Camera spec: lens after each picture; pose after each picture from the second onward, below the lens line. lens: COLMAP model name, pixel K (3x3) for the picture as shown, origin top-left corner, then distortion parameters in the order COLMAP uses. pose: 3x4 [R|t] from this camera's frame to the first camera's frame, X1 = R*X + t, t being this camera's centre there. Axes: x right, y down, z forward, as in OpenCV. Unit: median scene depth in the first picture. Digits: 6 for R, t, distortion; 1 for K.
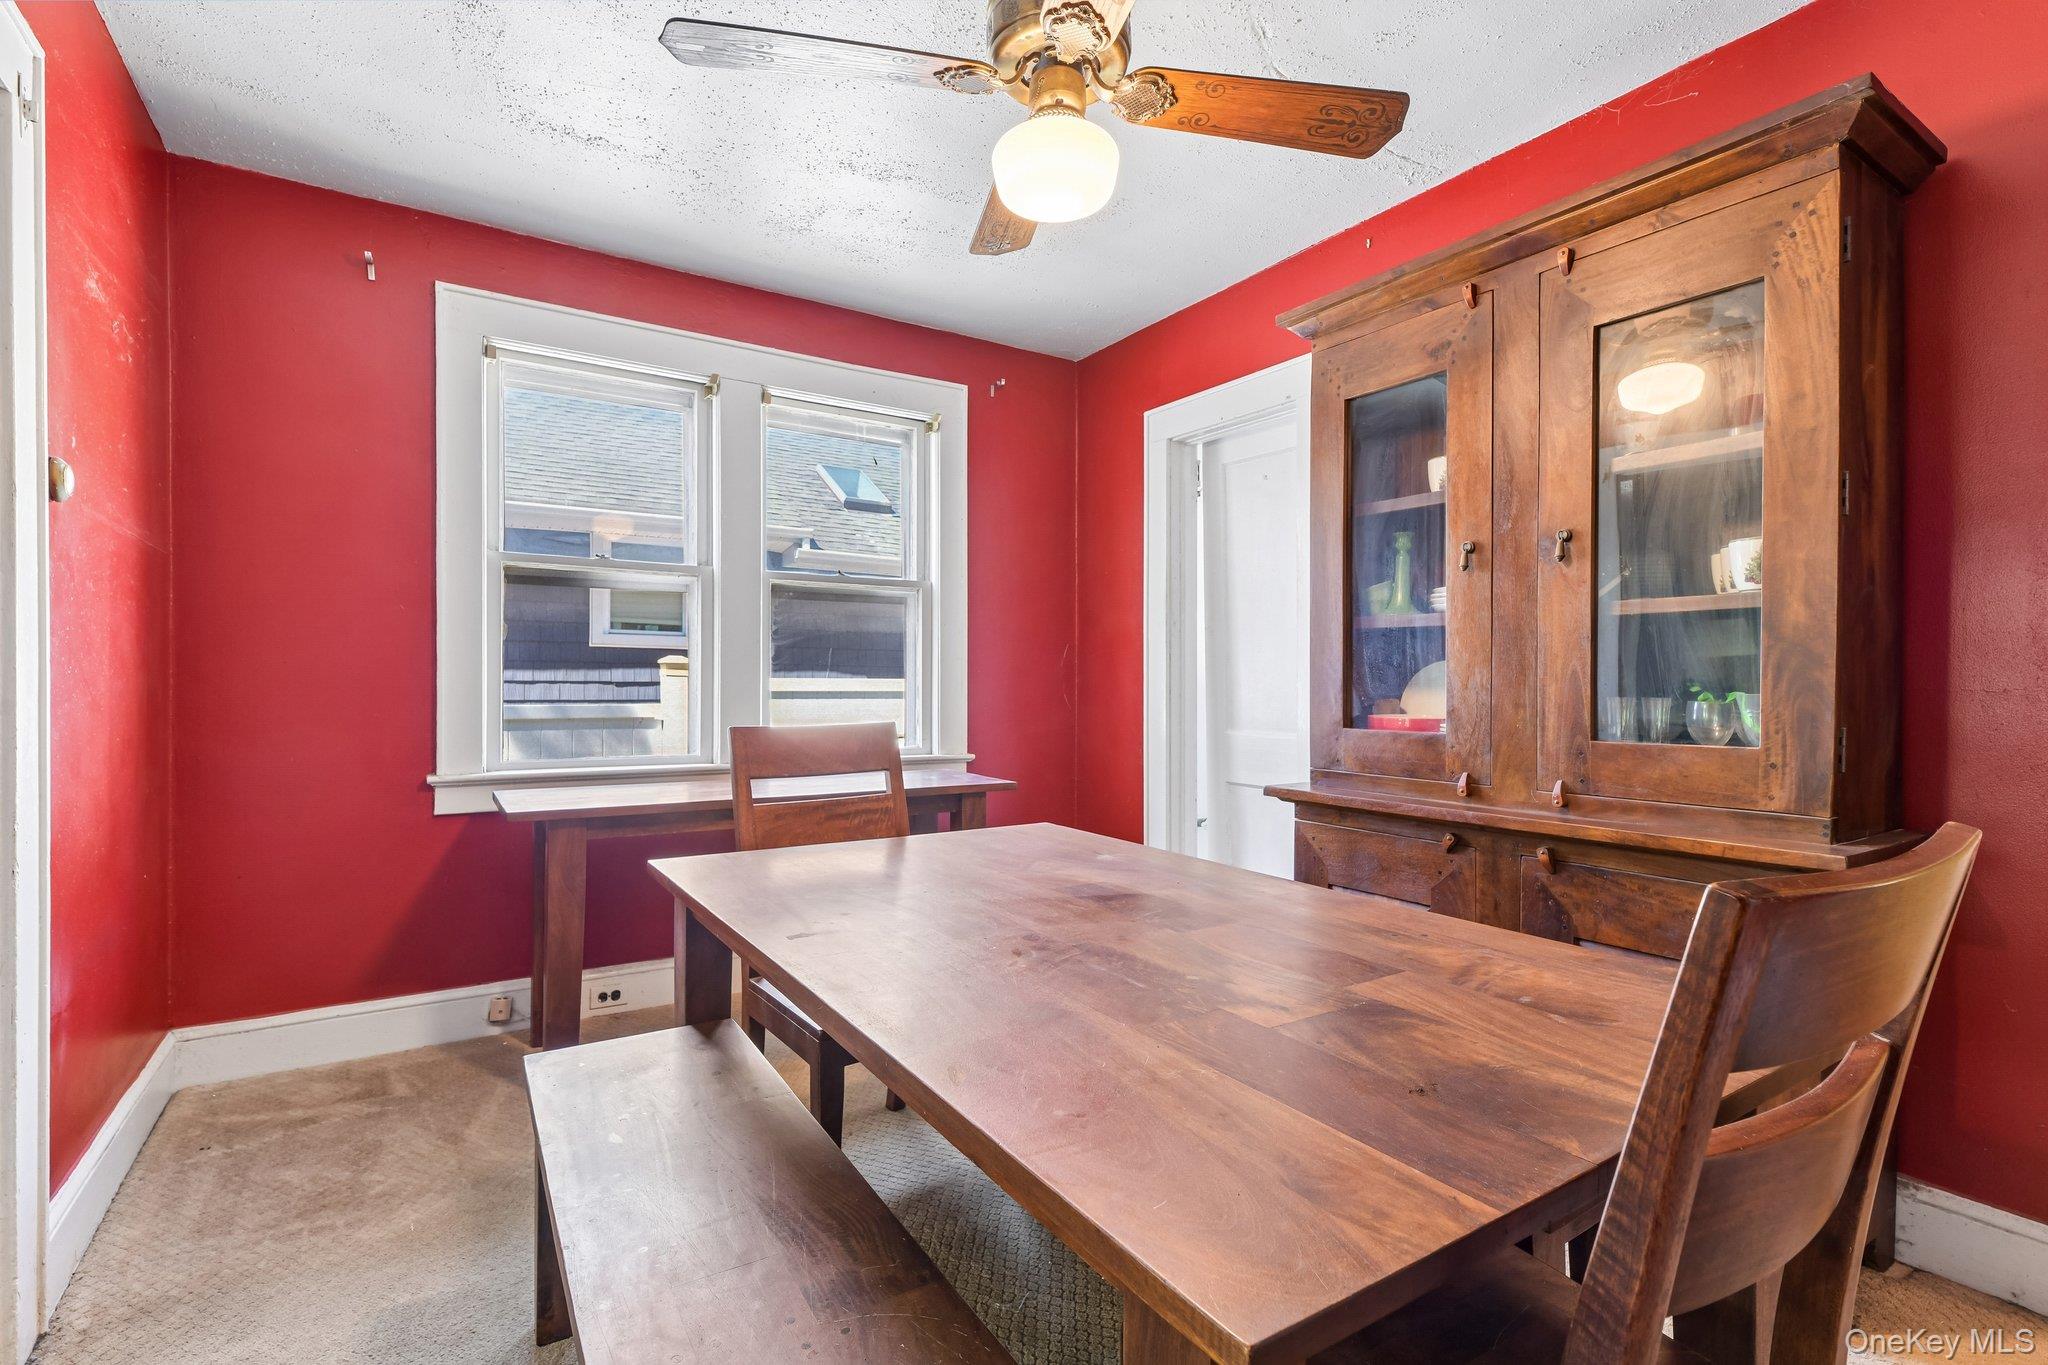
lens RADIAL K [[963.1, 0, 951.1], [0, 963.1, 690.9], [0, 0, 1]] dist [0.009747, -0.001618]
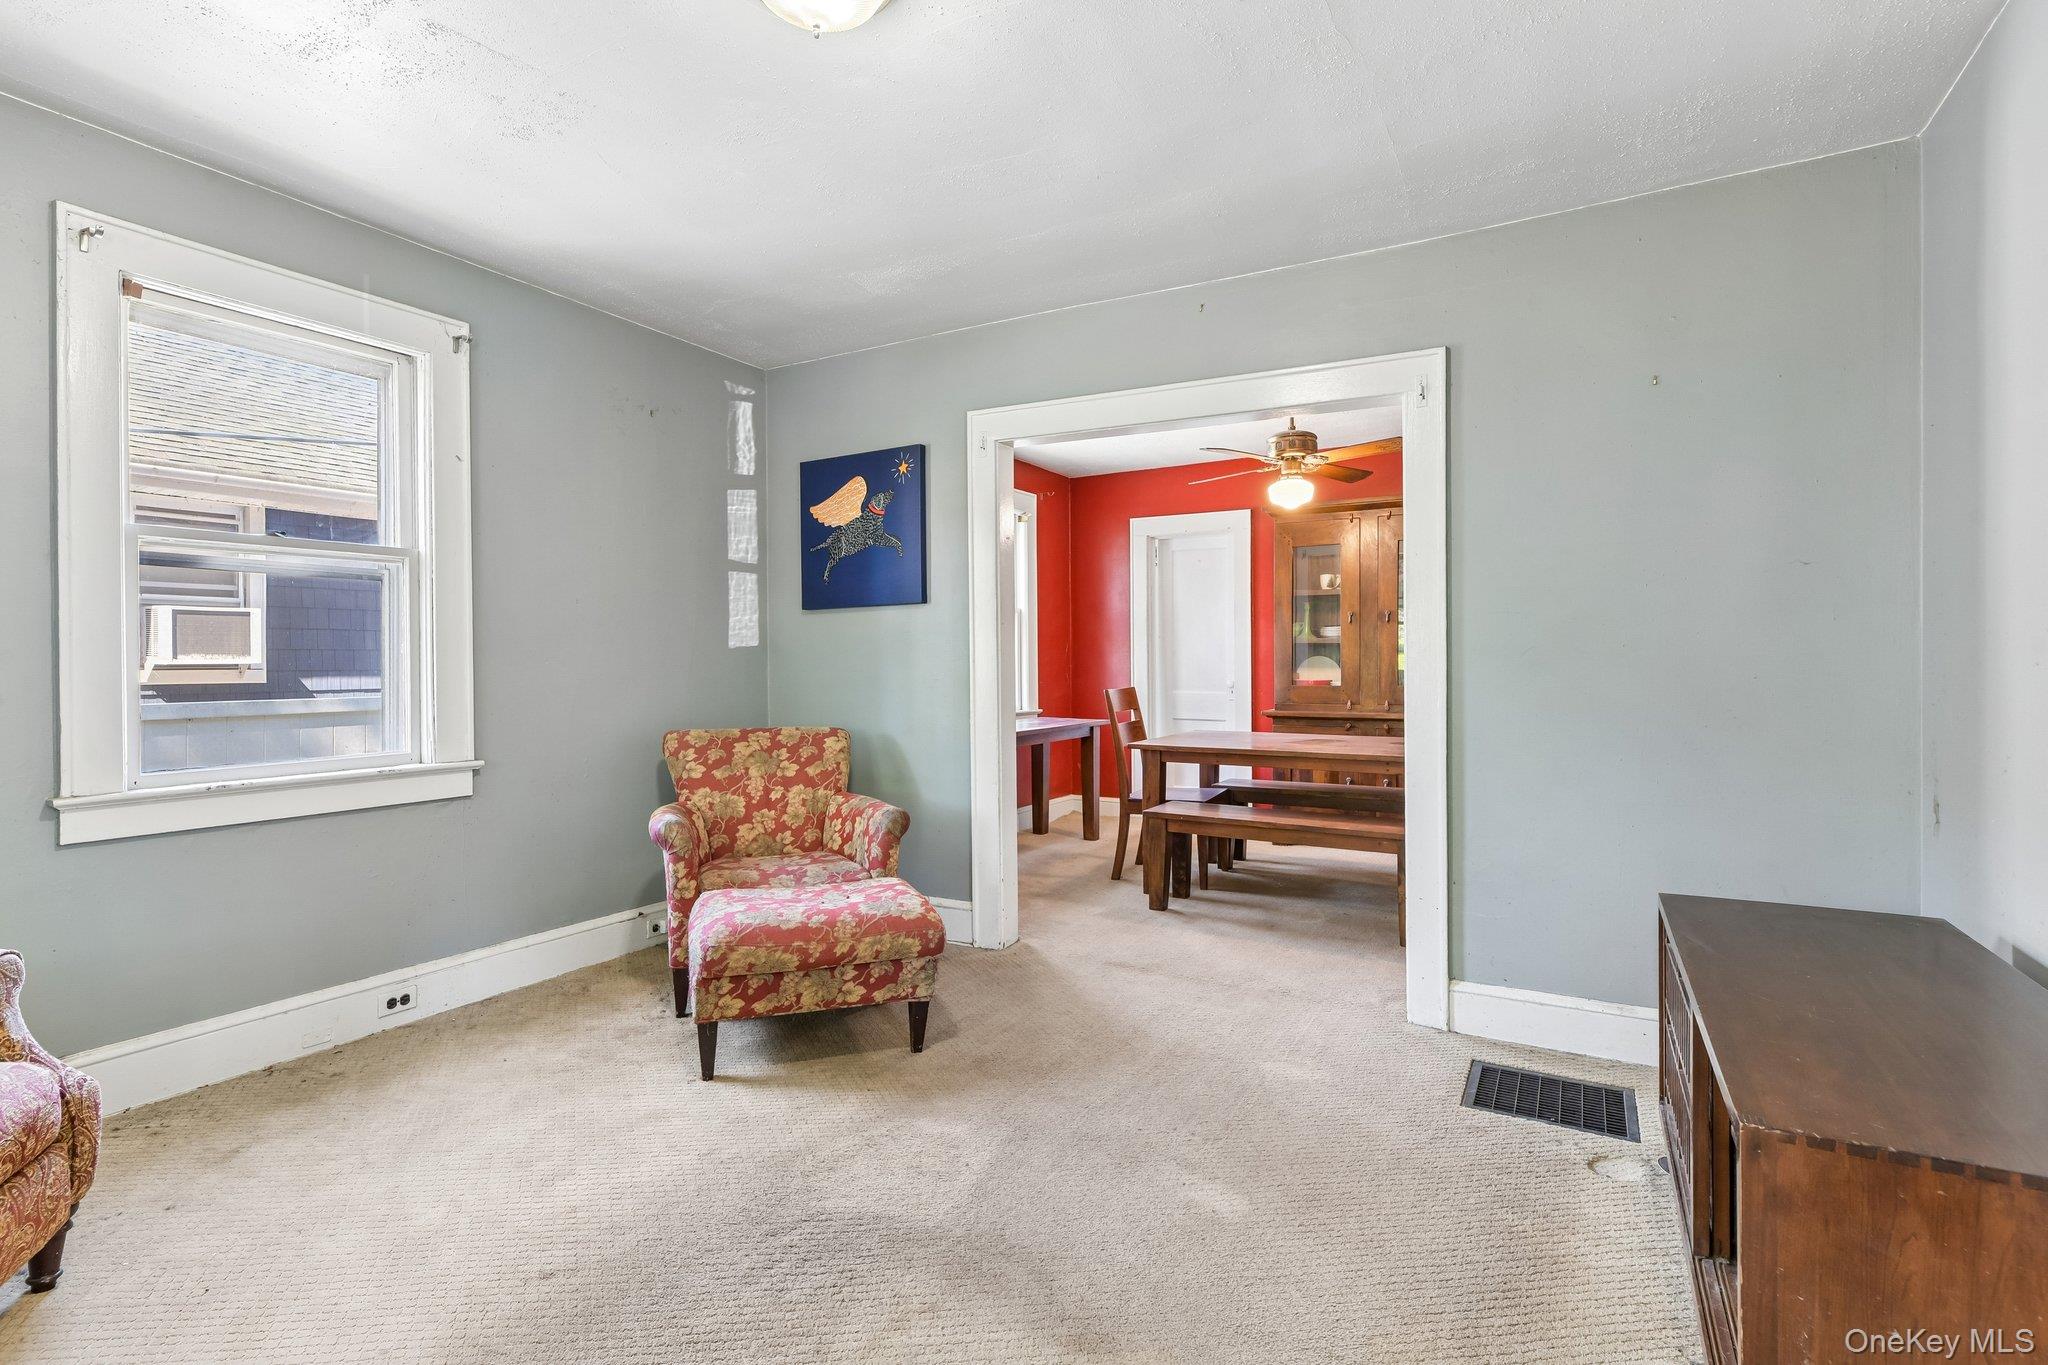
lens RADIAL K [[963.1, 0, 1026.3], [0, 963.1, 664.1], [0, 0, 1]] dist [0.009747, -0.001618]
pose [[0.875218, -0.013541, 0.483540, -0.929810], [0.019122, 0.999795, -0.006614, -0.007624], [-0.483351, 0.015035, 0.875298, -0.534195]]
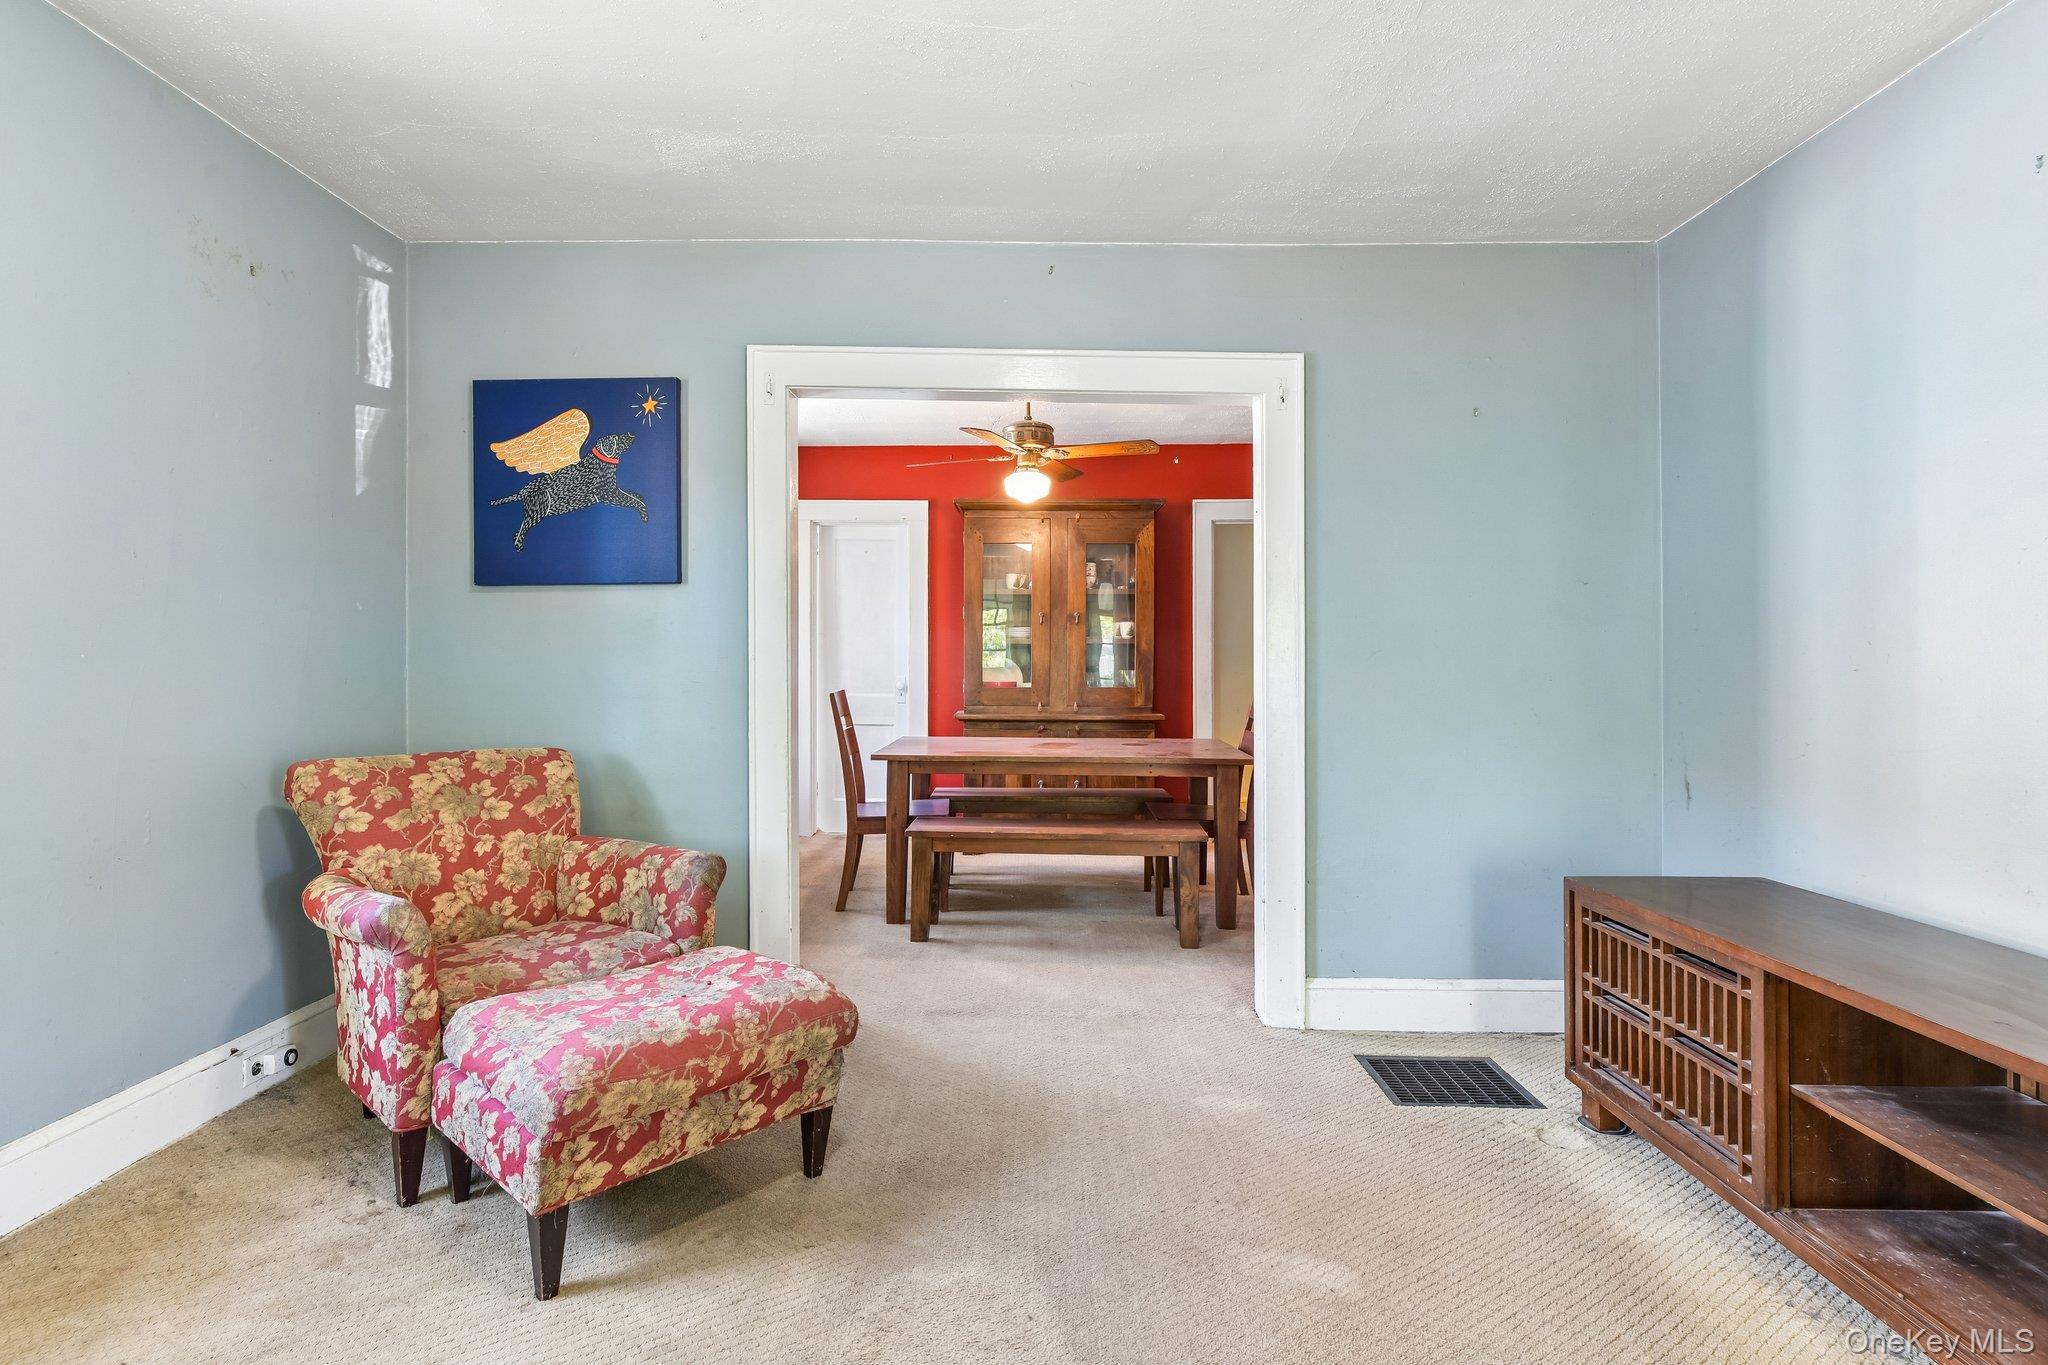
lens RADIAL K [[993.1, 0, 1016.0], [0, 993.1, 662.6], [0, 0, 1]] dist [0.007402, -0.001614]
pose [[0.545872, -0.006731, 0.837842, -1.075647], [0.013013, 0.999915, -0.000445, -0.012605], [-0.837768, 0.011146, 0.545913, -0.240252]]
